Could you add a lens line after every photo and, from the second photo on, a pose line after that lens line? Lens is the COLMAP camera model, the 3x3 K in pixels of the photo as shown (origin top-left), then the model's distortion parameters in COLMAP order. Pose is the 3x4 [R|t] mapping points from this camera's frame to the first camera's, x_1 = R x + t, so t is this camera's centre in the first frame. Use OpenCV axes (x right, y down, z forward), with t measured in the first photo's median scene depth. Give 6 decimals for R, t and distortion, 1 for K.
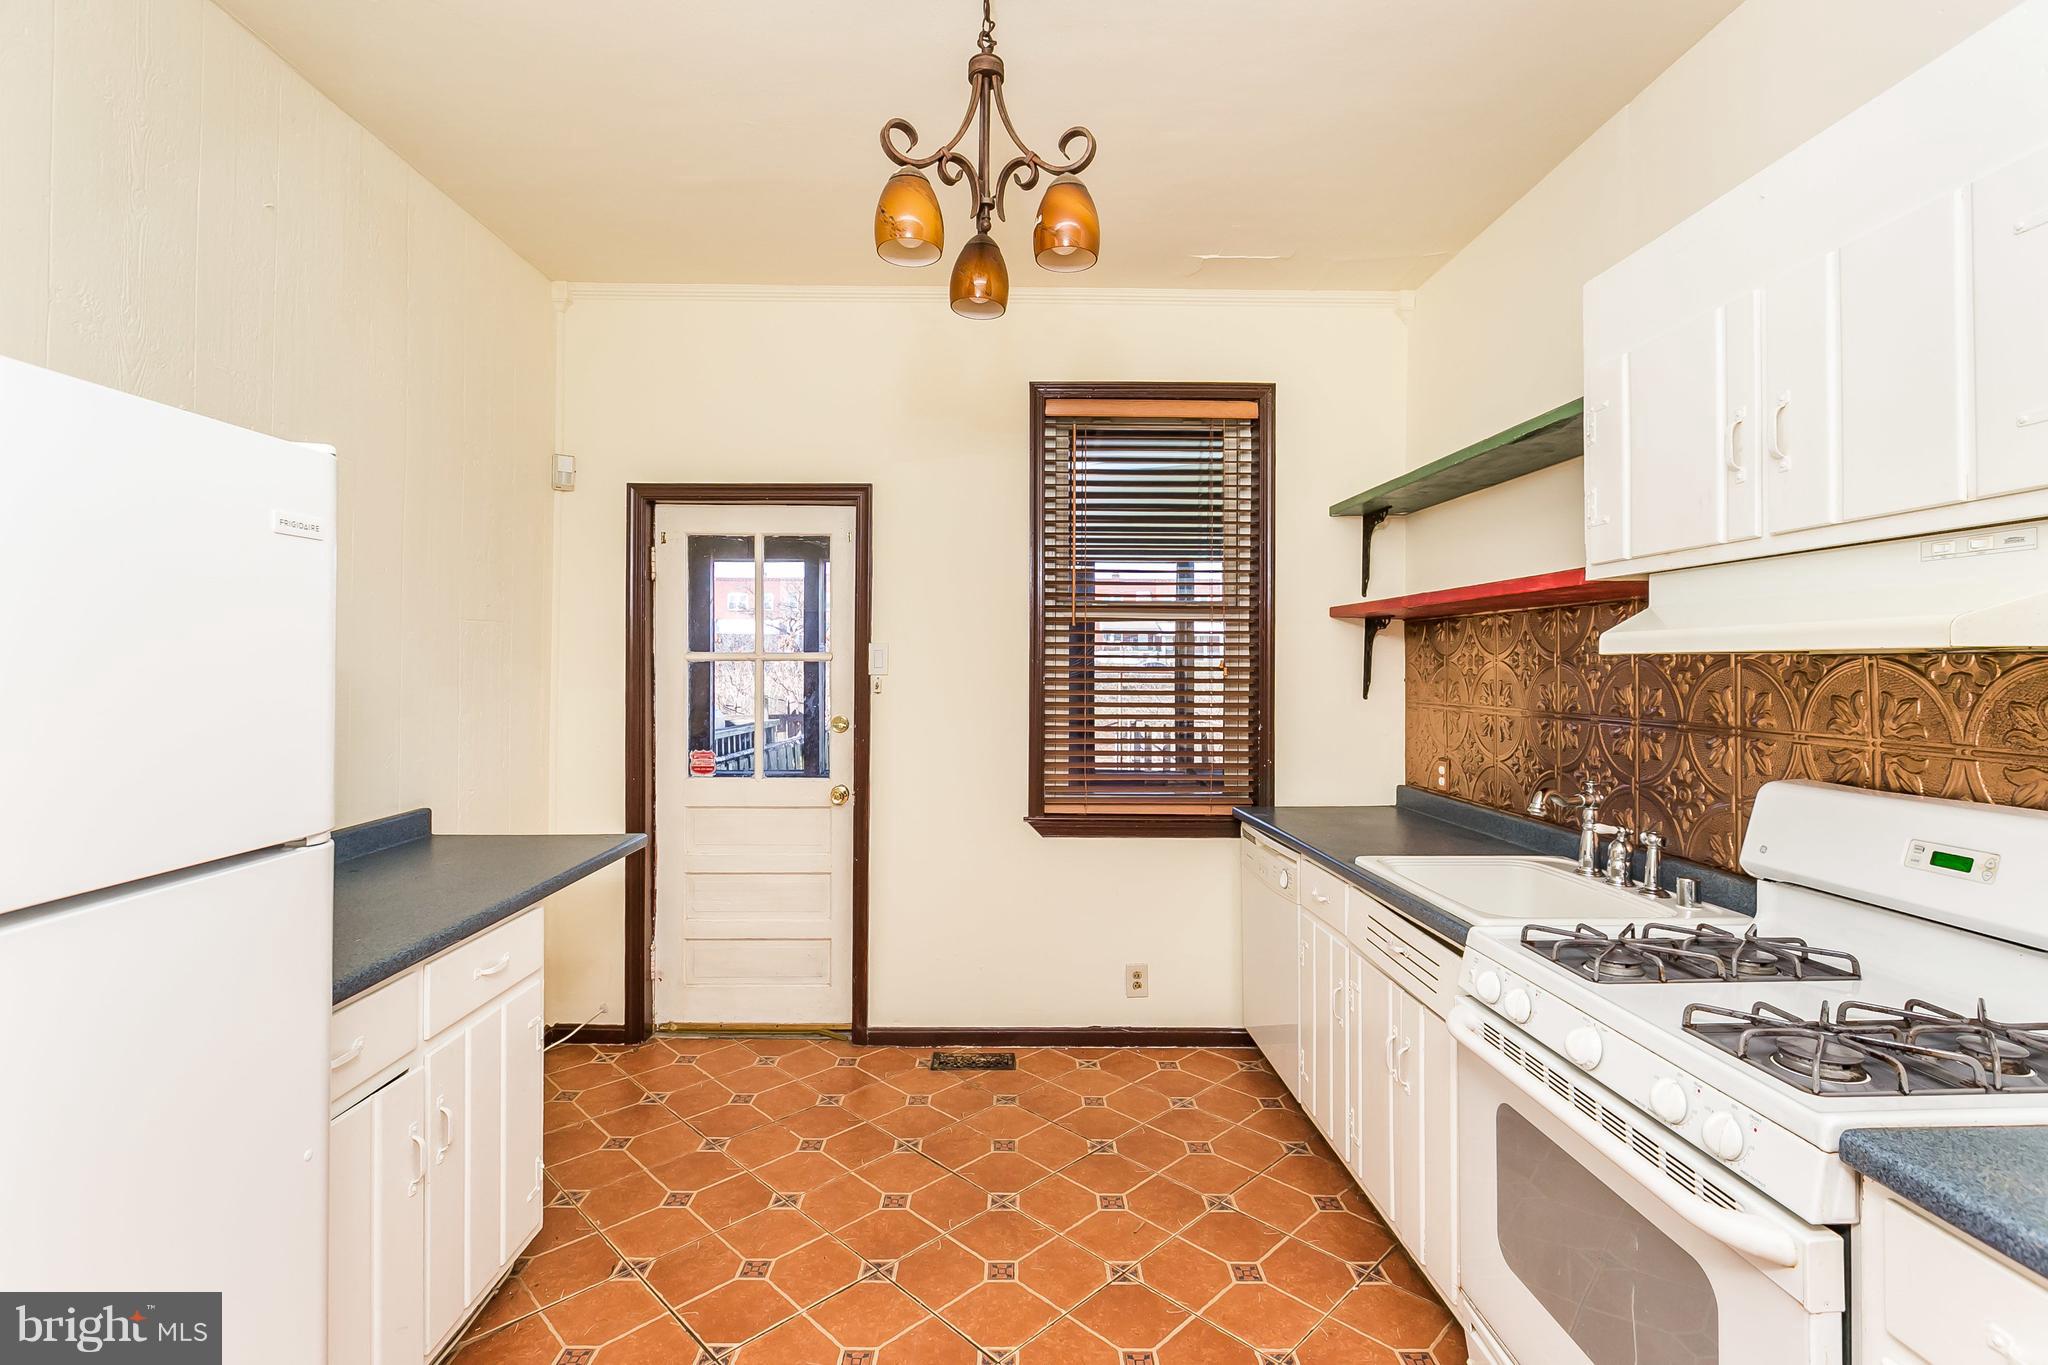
lens RADIAL K [[929.9, 0, 1035.1], [0, 929.9, 655.8], [0, 0, 1]] dist [0.002484, -0.000036]
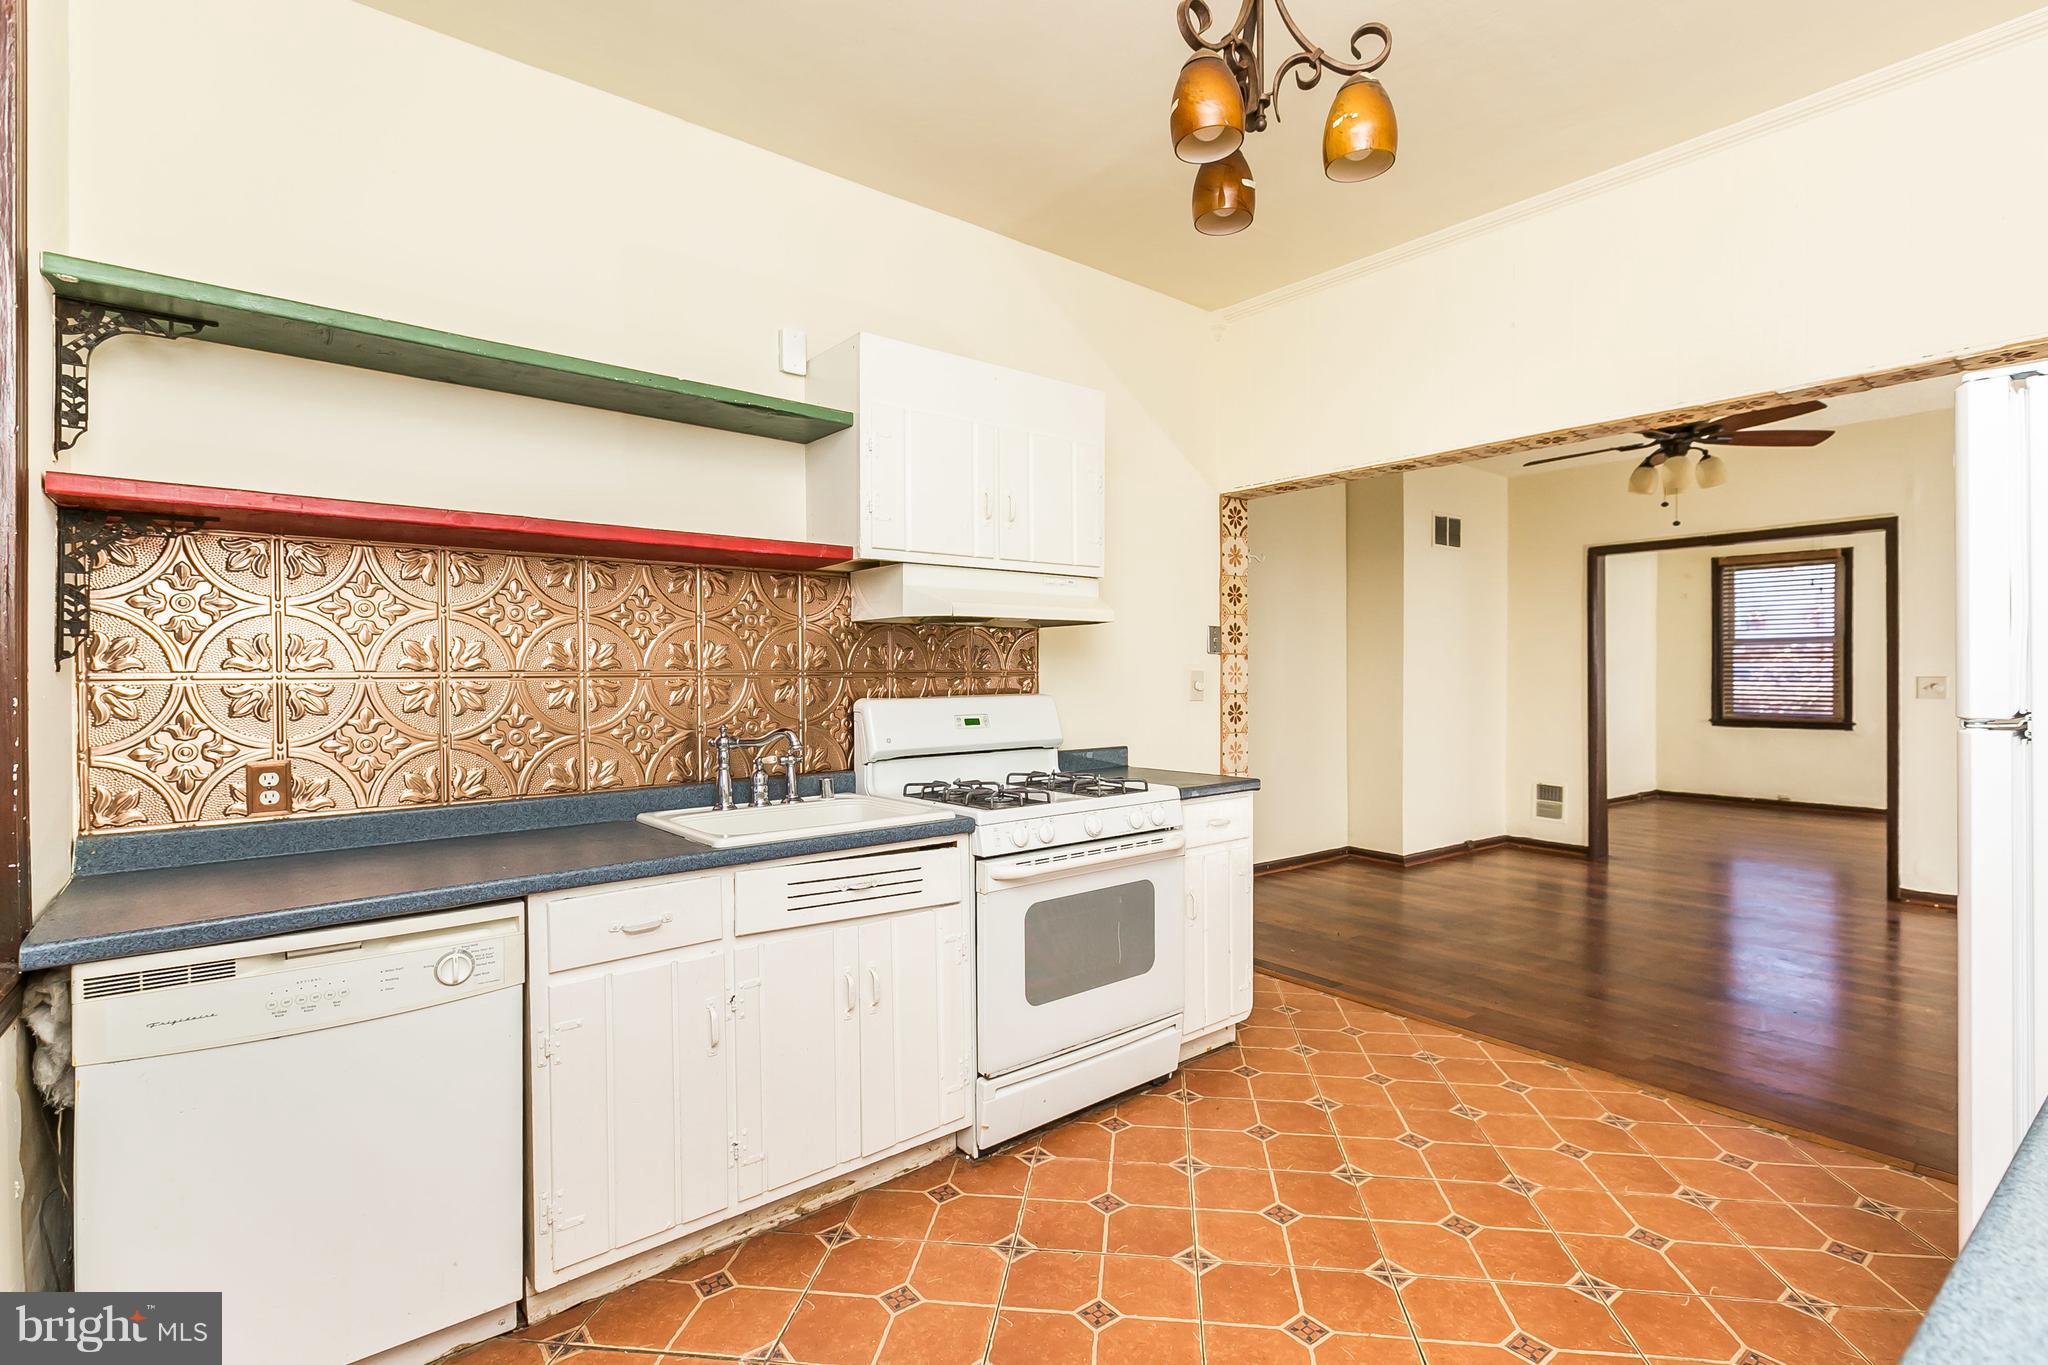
lens RADIAL K [[929.9, 0, 1030.1], [0, 929.9, 679.2], [0, 0, 1]] dist [0.002484, -0.000036]
pose [[-0.577779, -0.004050, 0.816183, -0.346687], [-0.005318, 0.999985, 0.001197, 0.049152], [-0.816176, -0.003649, -0.577792, 0.878391]]
